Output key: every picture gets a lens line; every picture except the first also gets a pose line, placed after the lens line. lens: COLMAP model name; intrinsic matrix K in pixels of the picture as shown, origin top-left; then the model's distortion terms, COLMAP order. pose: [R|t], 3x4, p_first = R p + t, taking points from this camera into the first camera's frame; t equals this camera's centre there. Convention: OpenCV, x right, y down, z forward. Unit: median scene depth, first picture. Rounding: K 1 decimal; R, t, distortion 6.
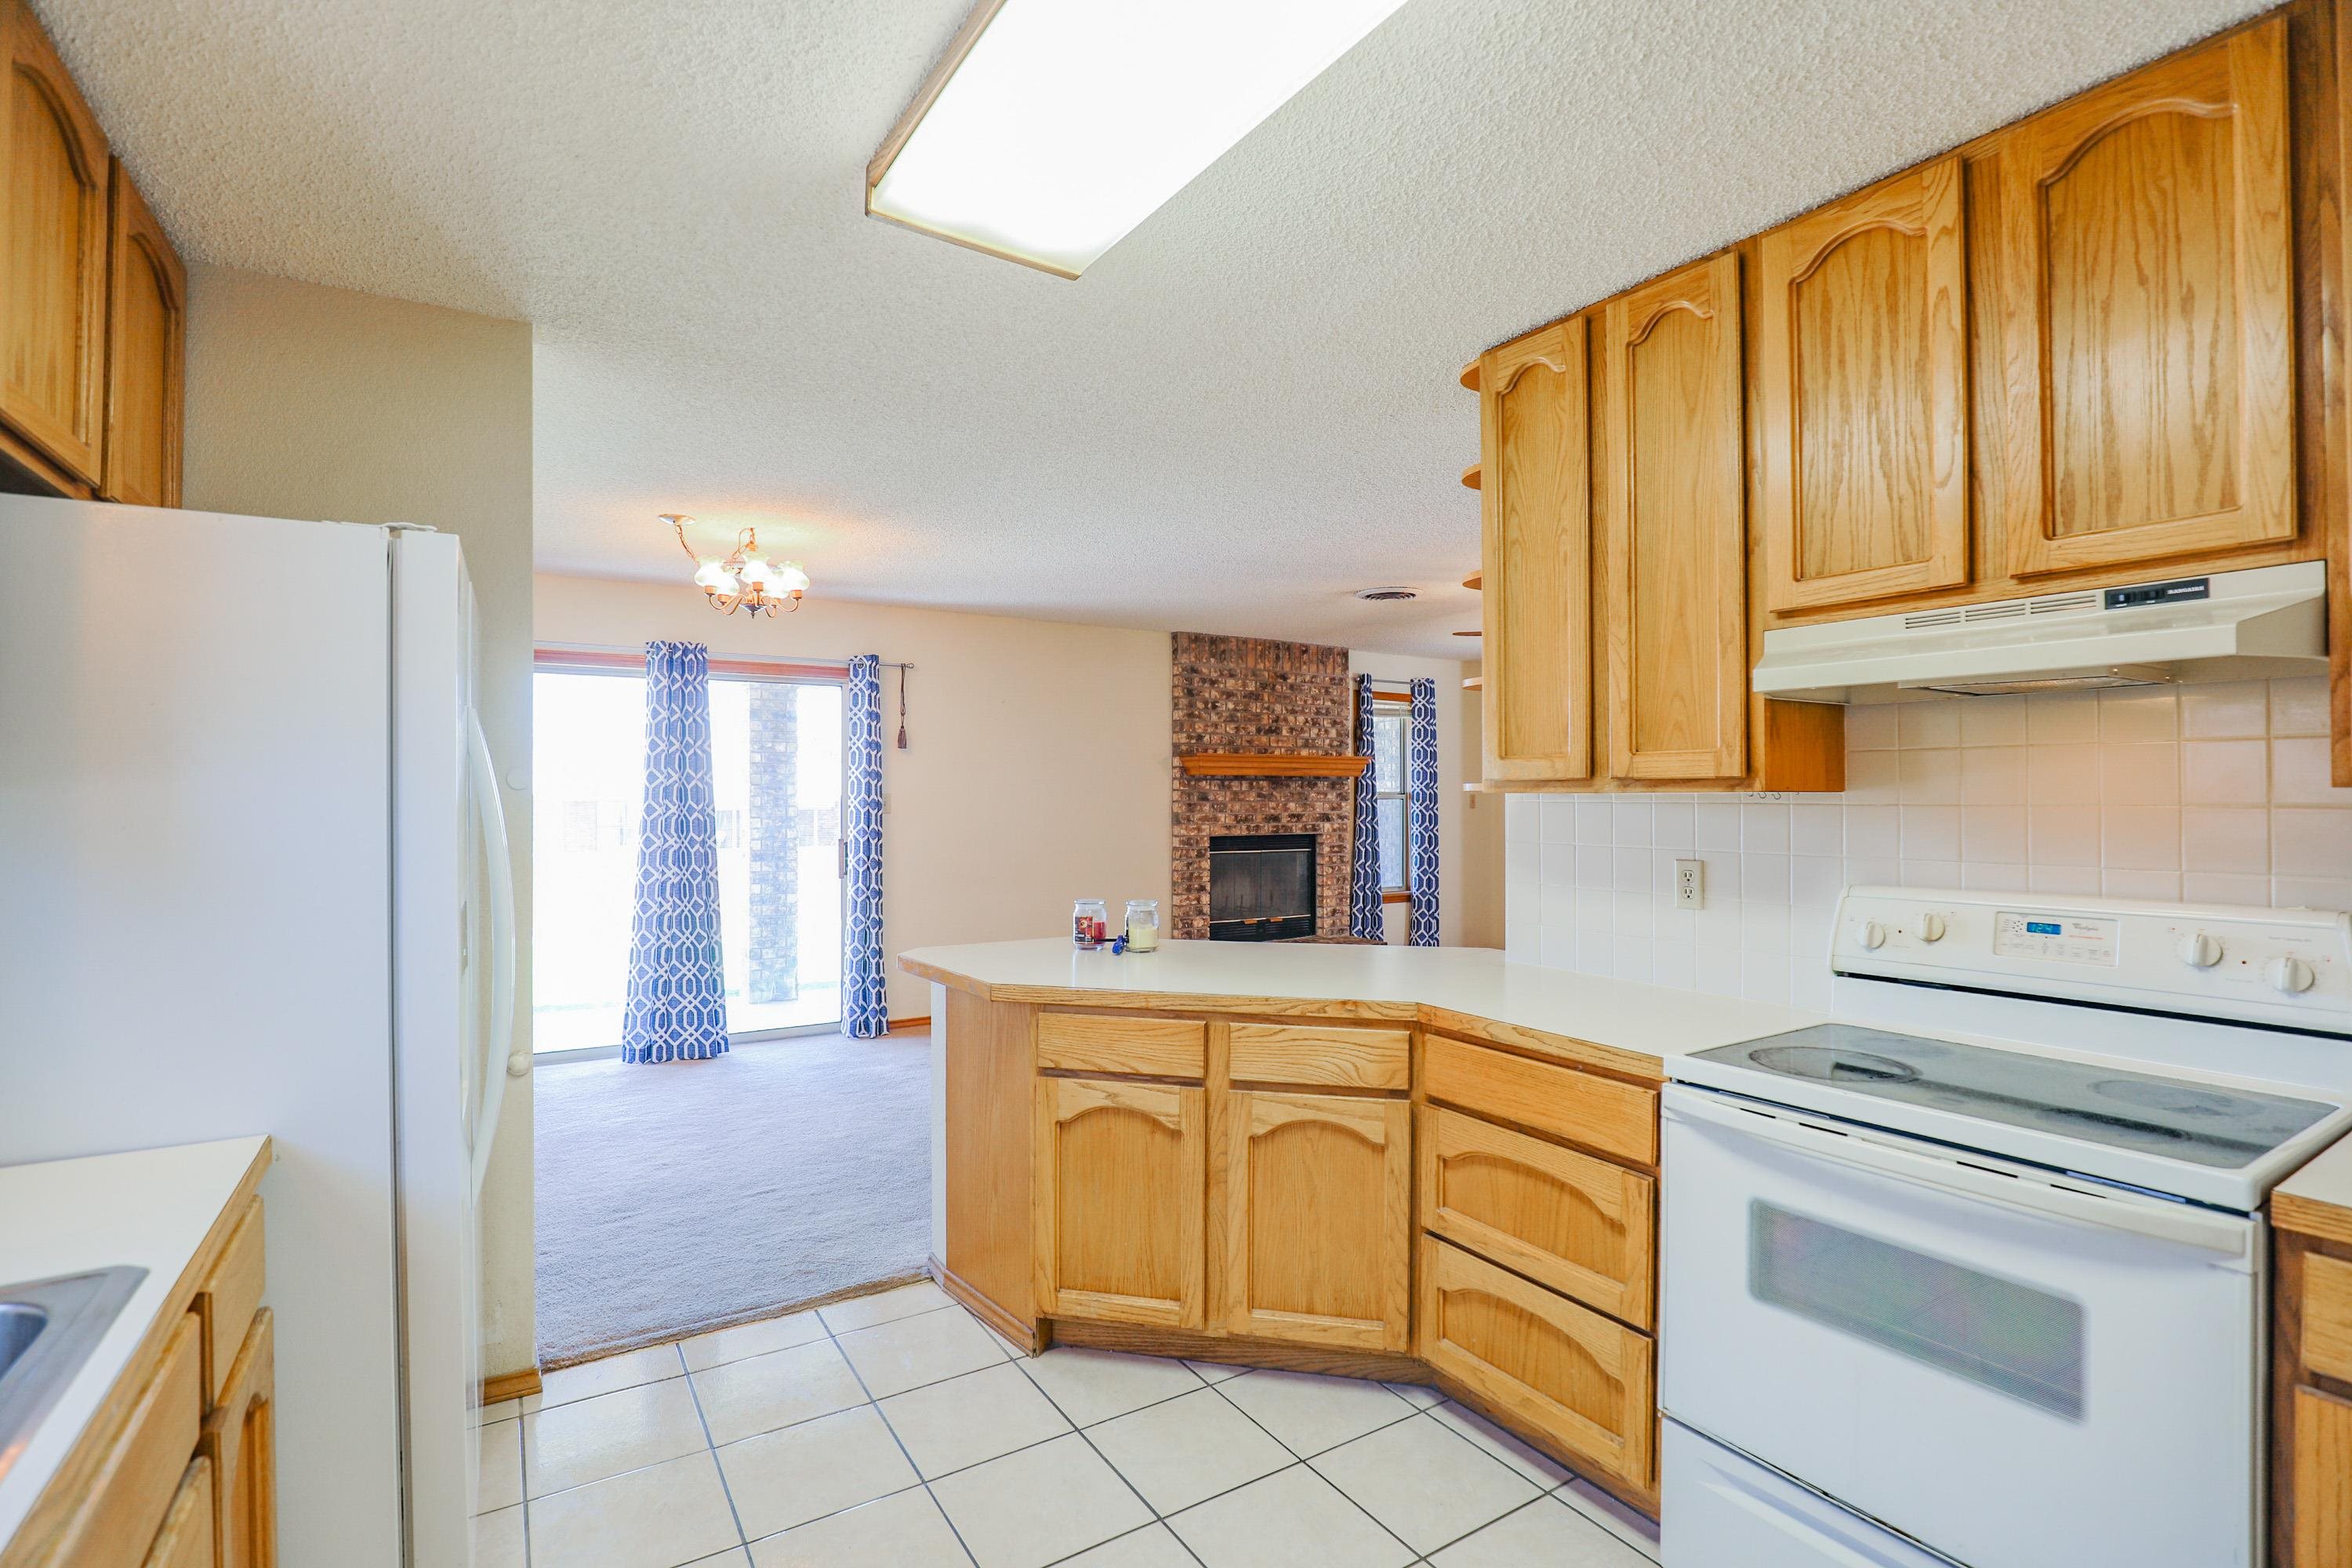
lens RADIAL K [[1076.7, 0, 1176.0], [0, 1076.7, 784.0], [0, 0, 1]] dist [-0.033846, 0.007987]
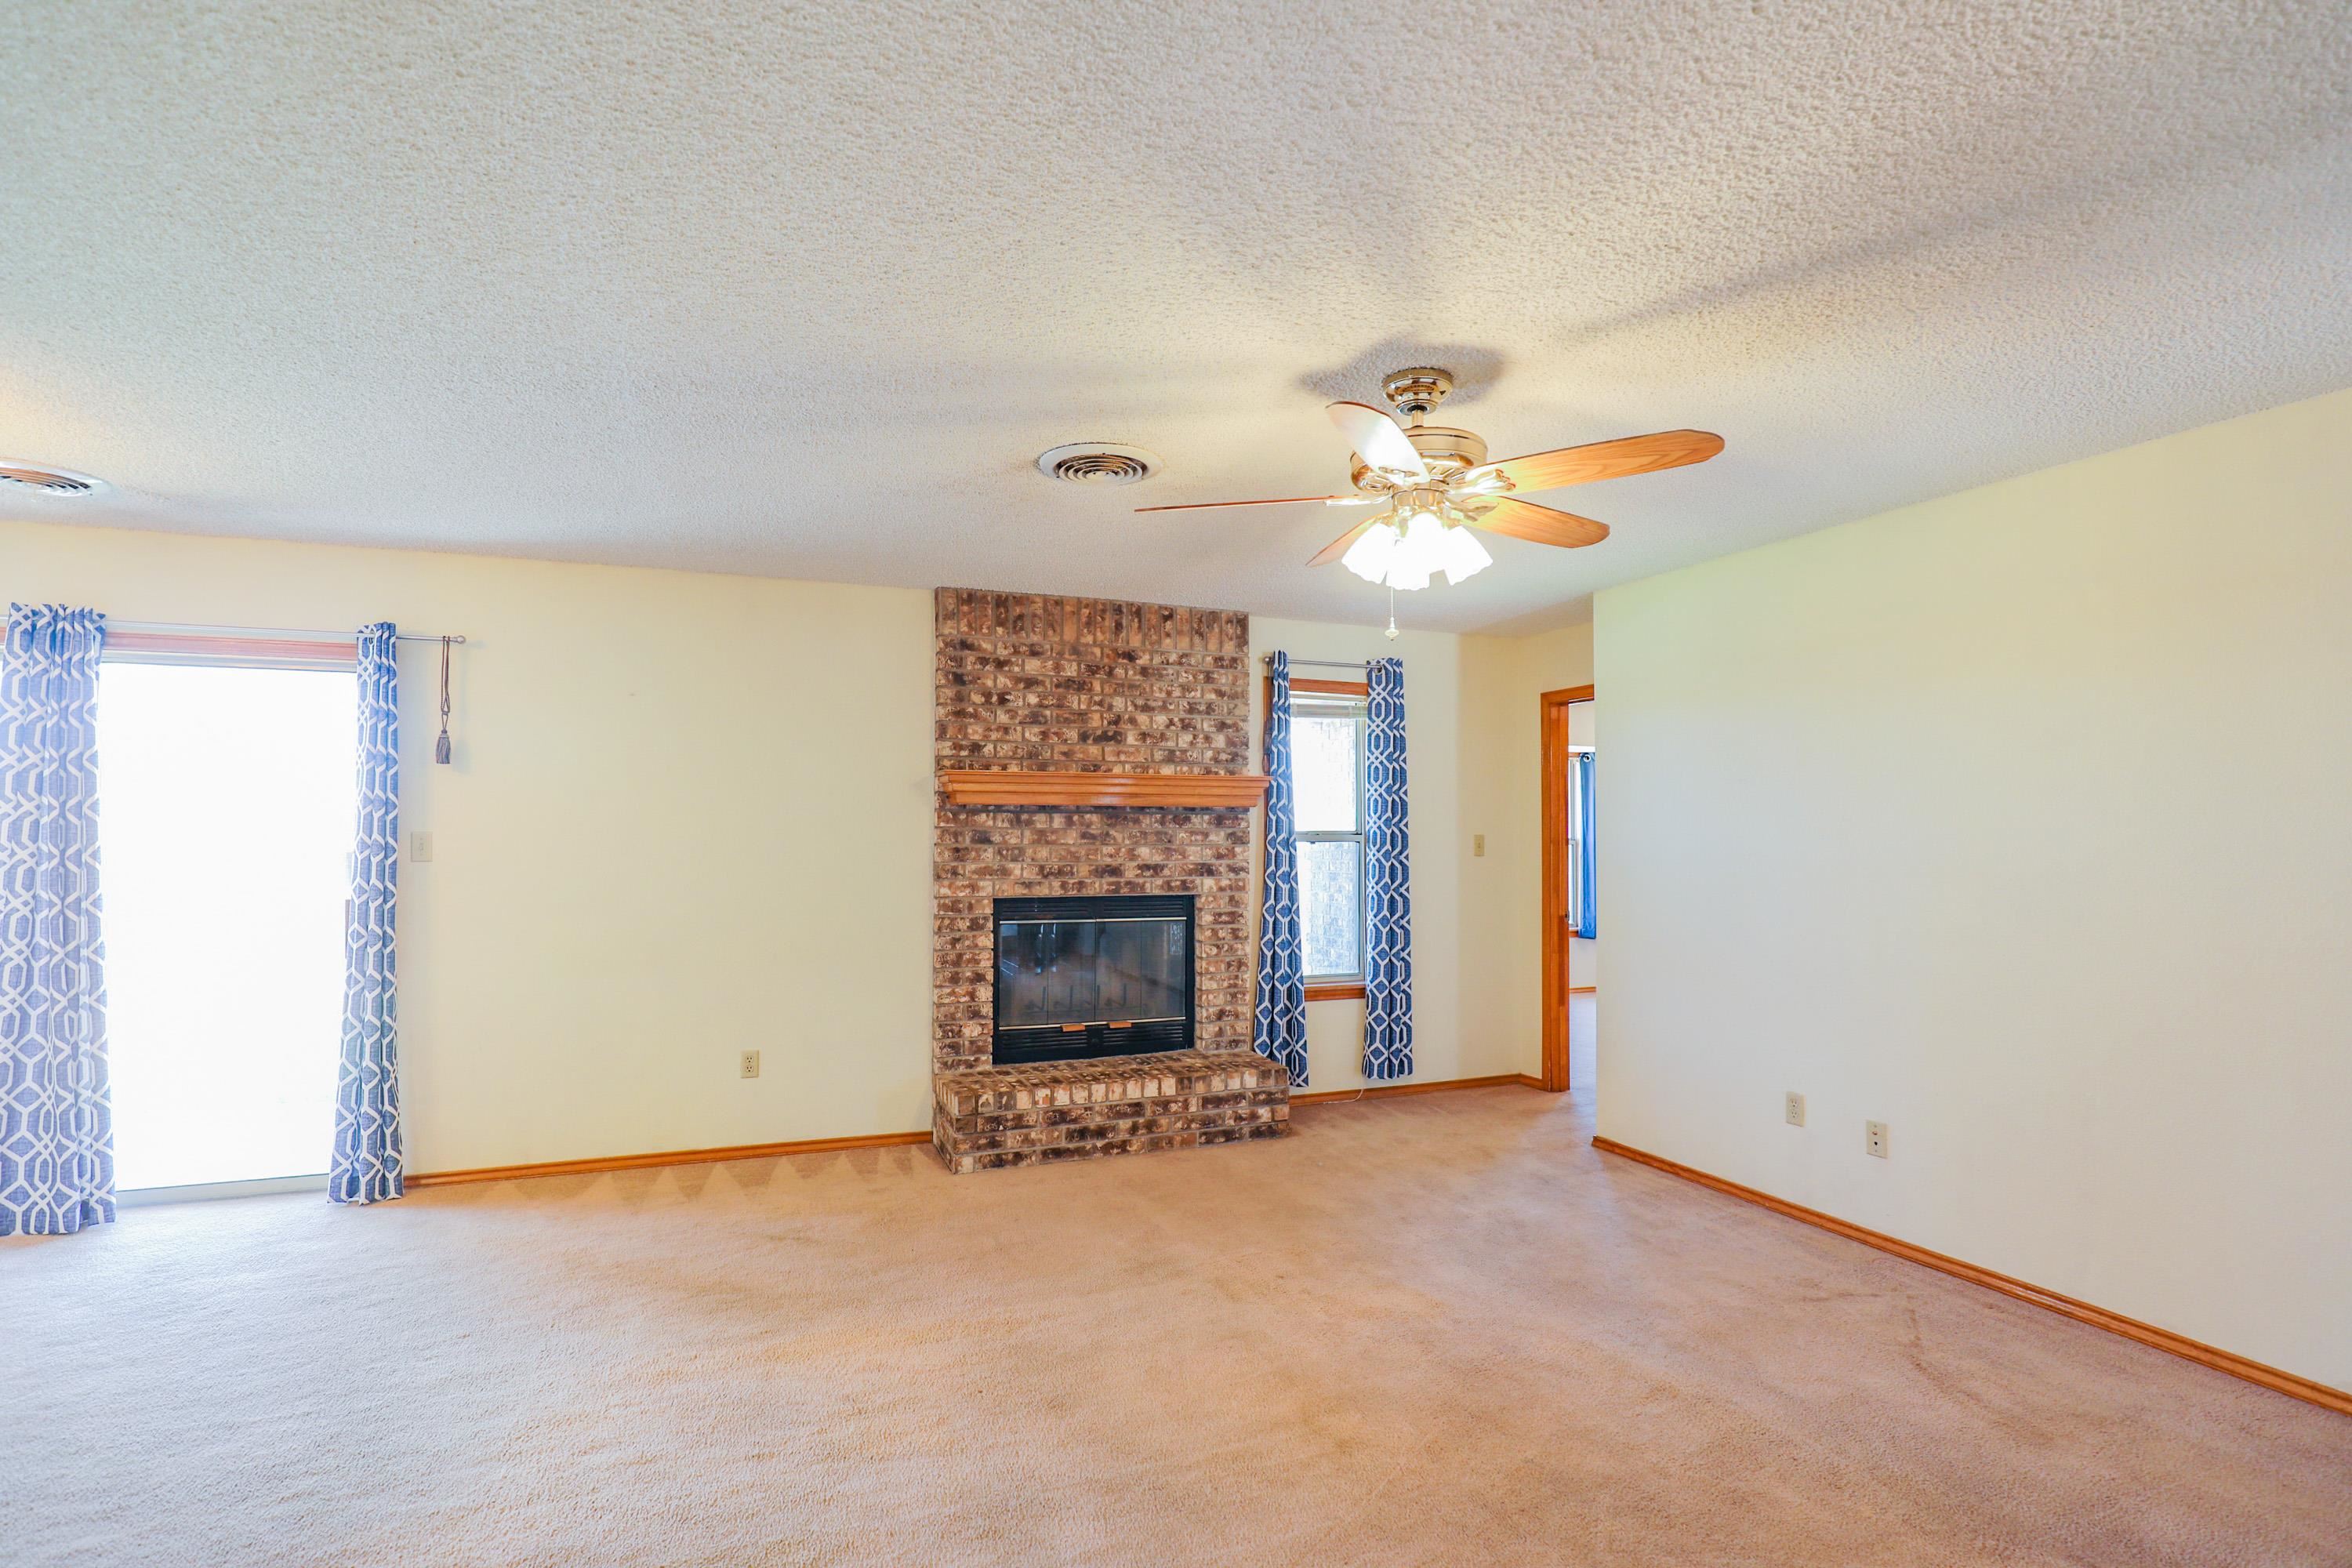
lens RADIAL K [[1084.3, 0, 1173.5], [0, 1084.3, 809.3], [0, 0, 1]] dist [-0.039947, 0.011487]
pose [[0.979918, -0.004310, -0.199354, 0.270637], [0.001217, 0.999877, -0.015633, 0.005020], [0.199397, 0.015076, 0.979803, 0.375634]]
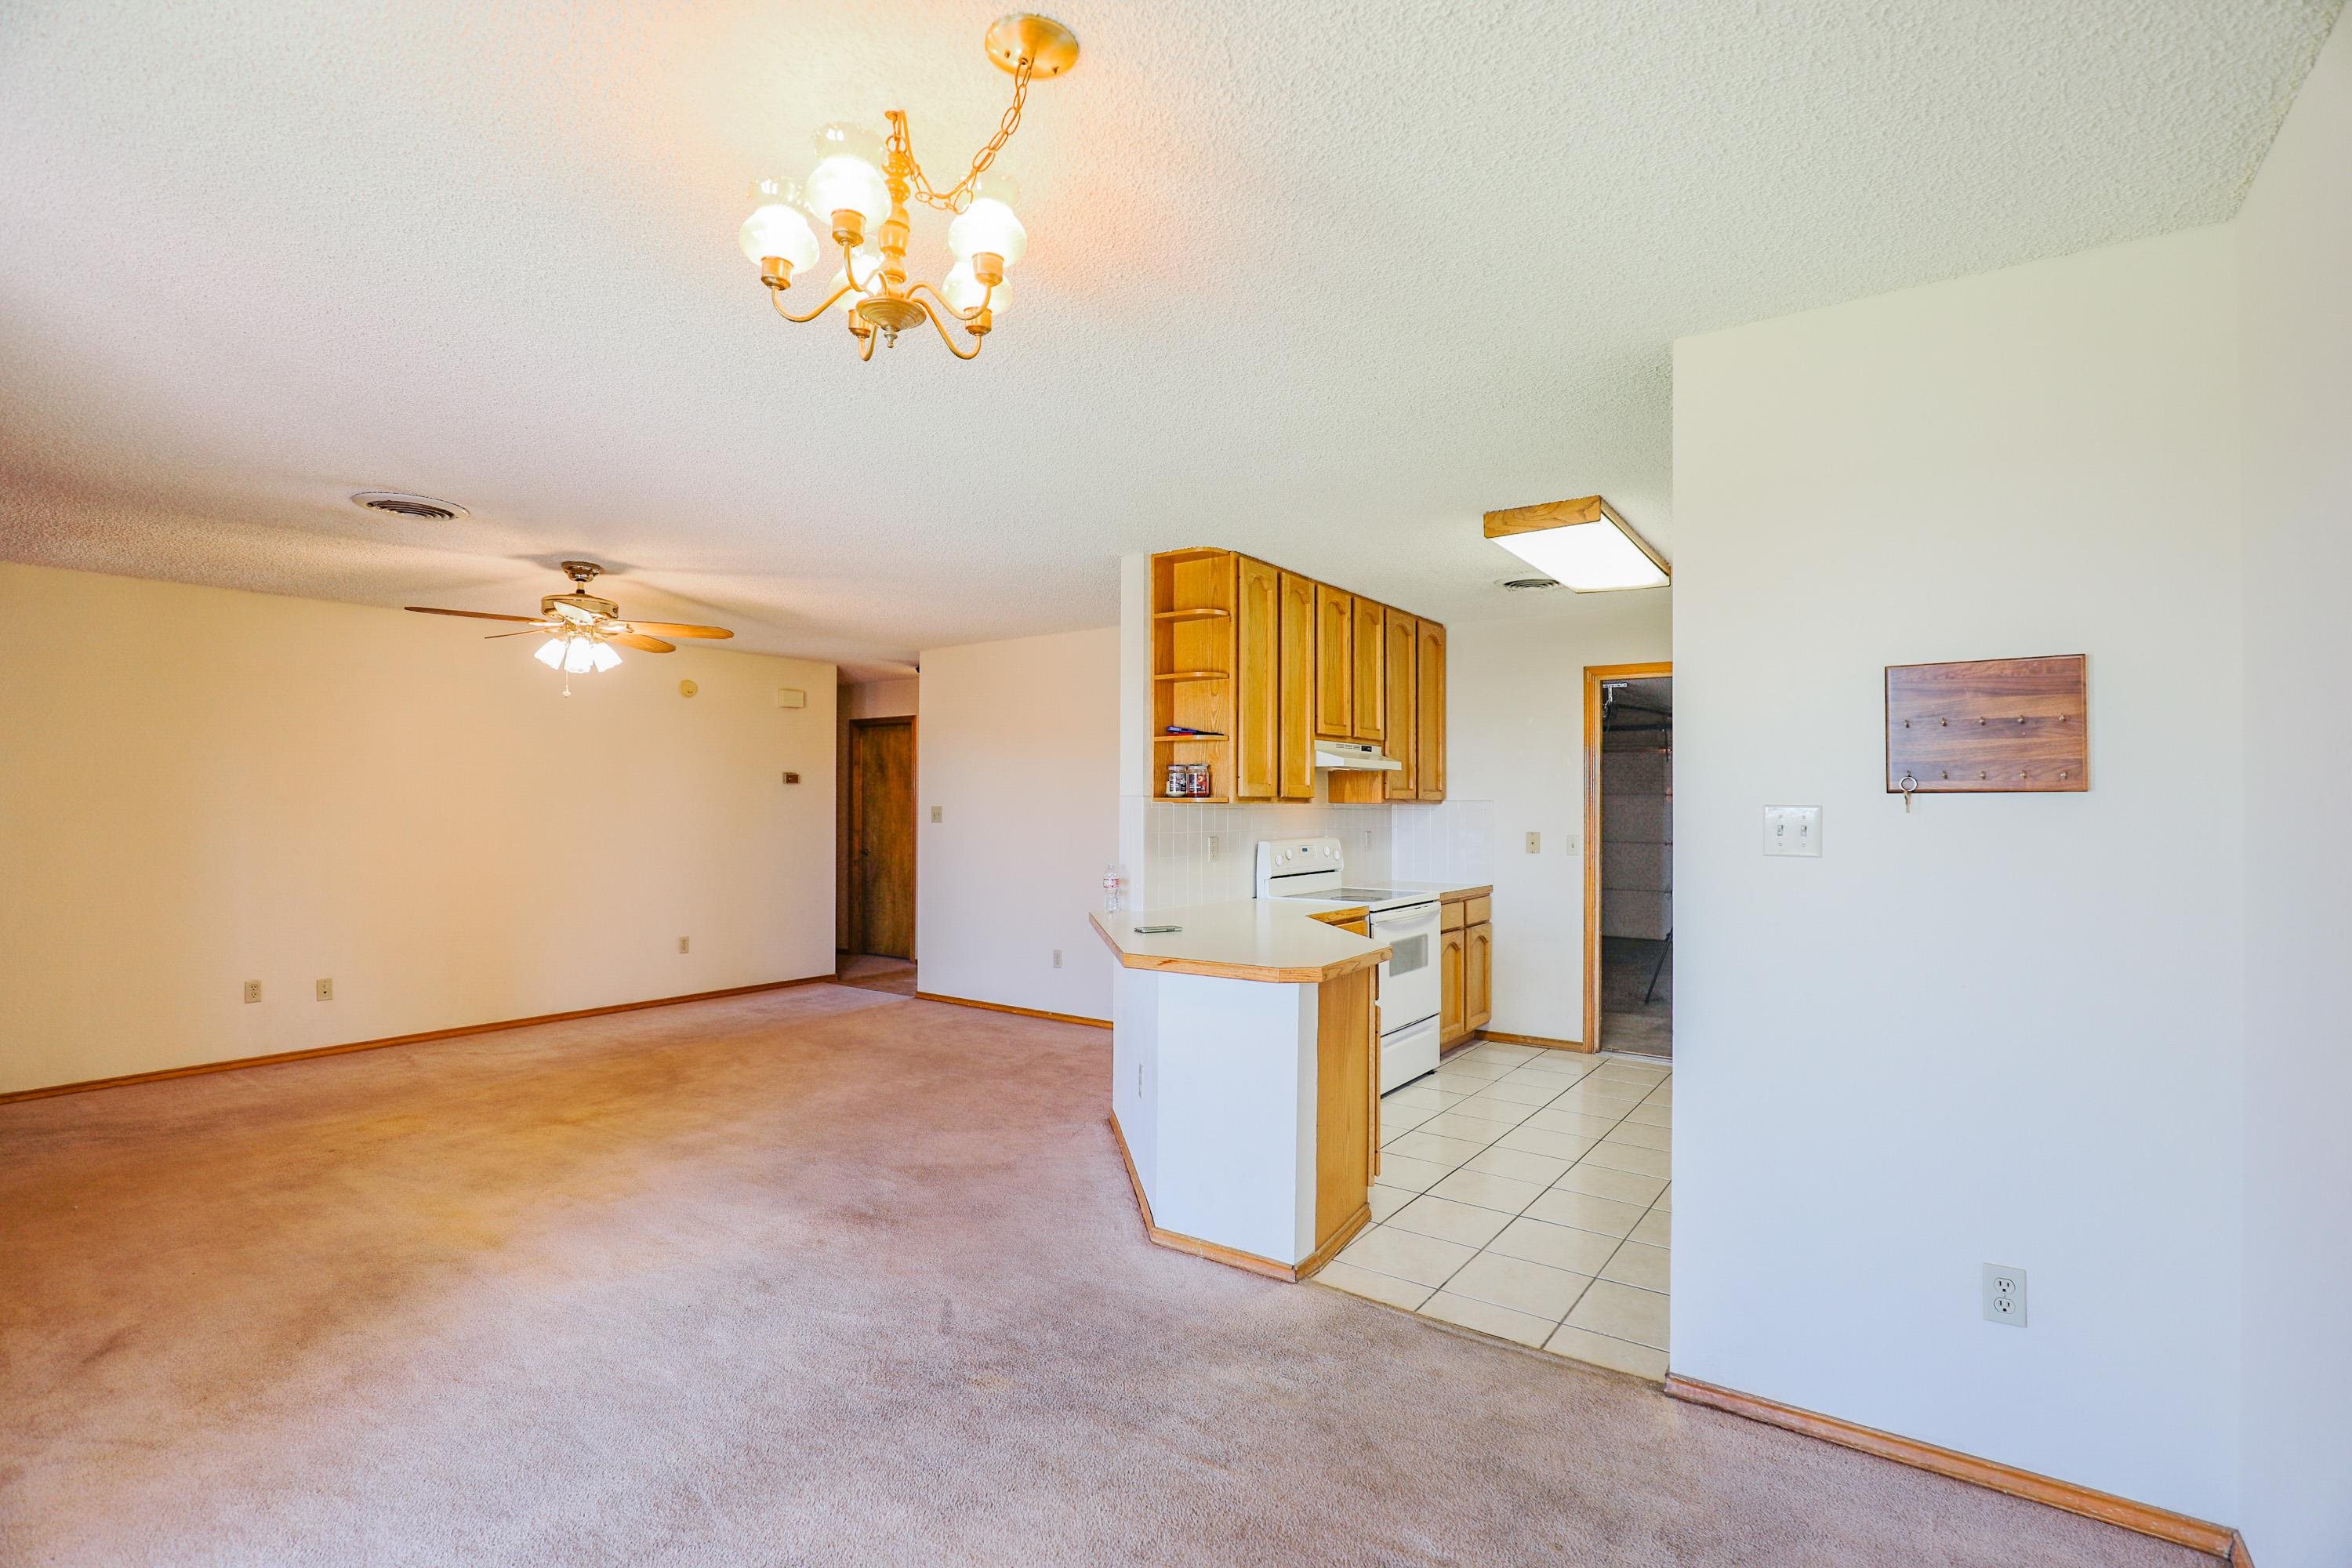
lens RADIAL K [[1084.3, 0, 1173.5], [0, 1084.3, 809.3], [0, 0, 1]] dist [-0.039947, 0.011487]
pose [[-0.365174, -0.006620, 0.930916, -0.469737], [-0.011612, 0.999929, 0.002556, 0.005403], [-0.930867, -0.009877, -0.365225, 0.619322]]
